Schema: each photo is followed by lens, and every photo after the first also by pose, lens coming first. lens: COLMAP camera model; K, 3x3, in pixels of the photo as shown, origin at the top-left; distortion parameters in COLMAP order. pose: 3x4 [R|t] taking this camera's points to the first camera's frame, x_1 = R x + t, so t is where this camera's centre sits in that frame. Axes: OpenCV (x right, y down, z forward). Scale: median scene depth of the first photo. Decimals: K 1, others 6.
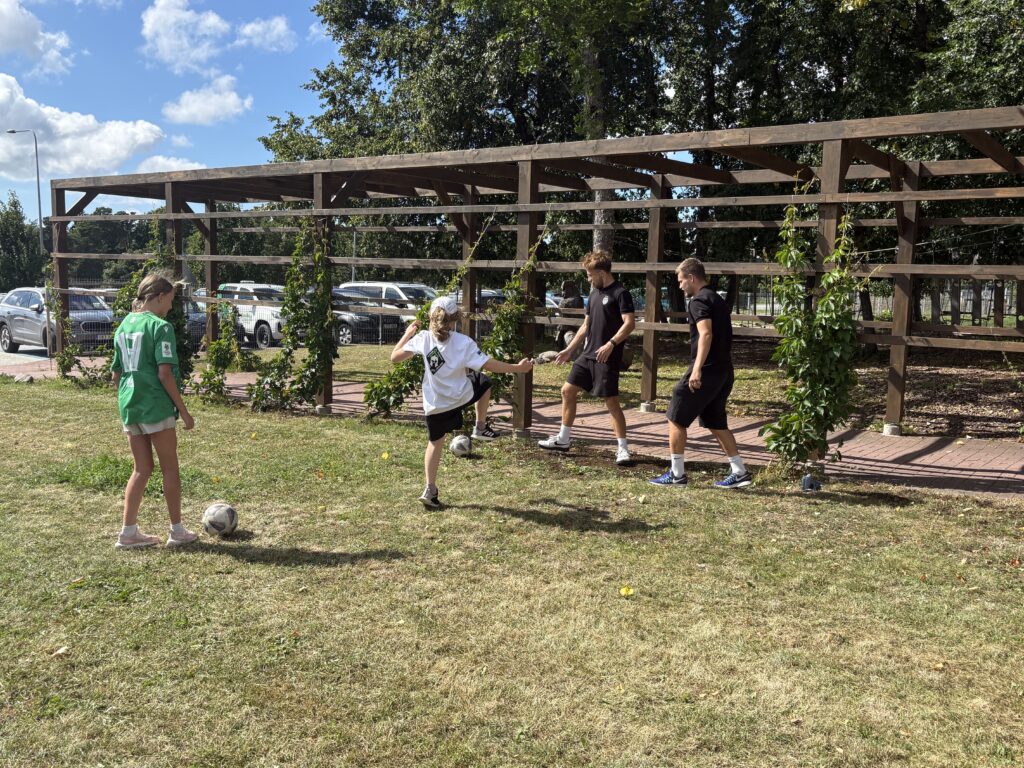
lens RADIAL K [[924.7, 0, 512.3], [0, 924.7, 384.1], [0, 0, 1]] dist [-0.008241, -0.005026]
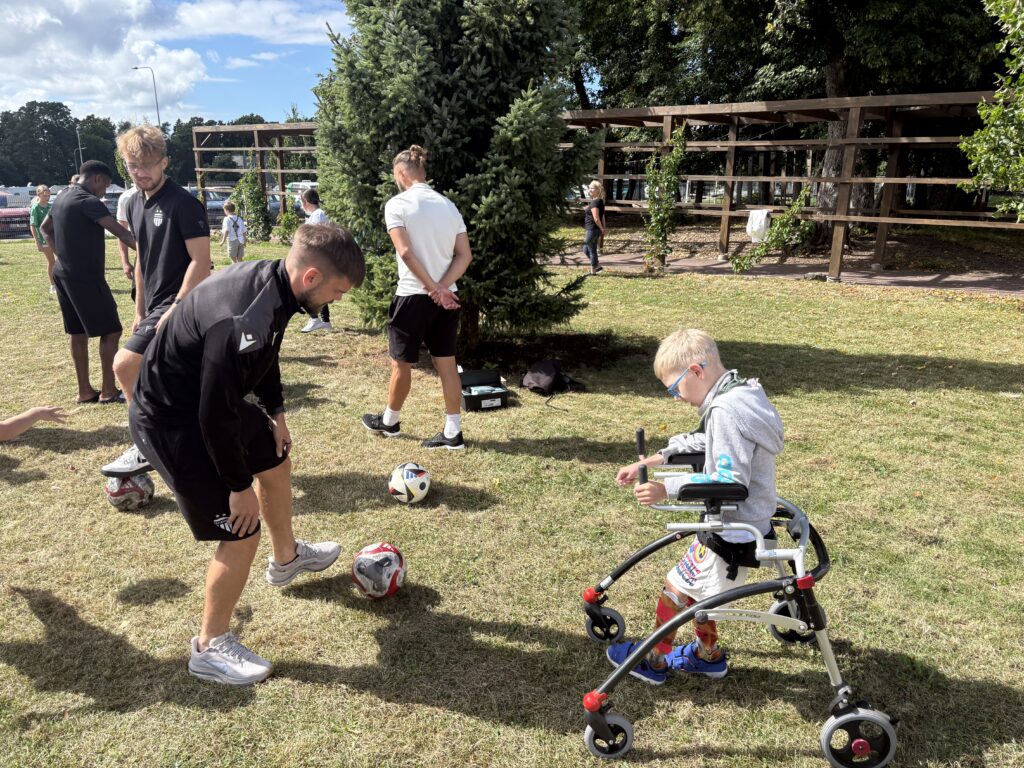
lens RADIAL K [[774.7, 0, 512.3], [0, 774.7, 384.5], [0, 0, 1]] dist [0.004619, 0.000993]
pose [[0.999411, 0.005907, -0.033794, 0.202738], [-0.001334, 0.991012, 0.133767, 0.083562], [0.034281, -0.133643, 0.990436, -0.613266]]
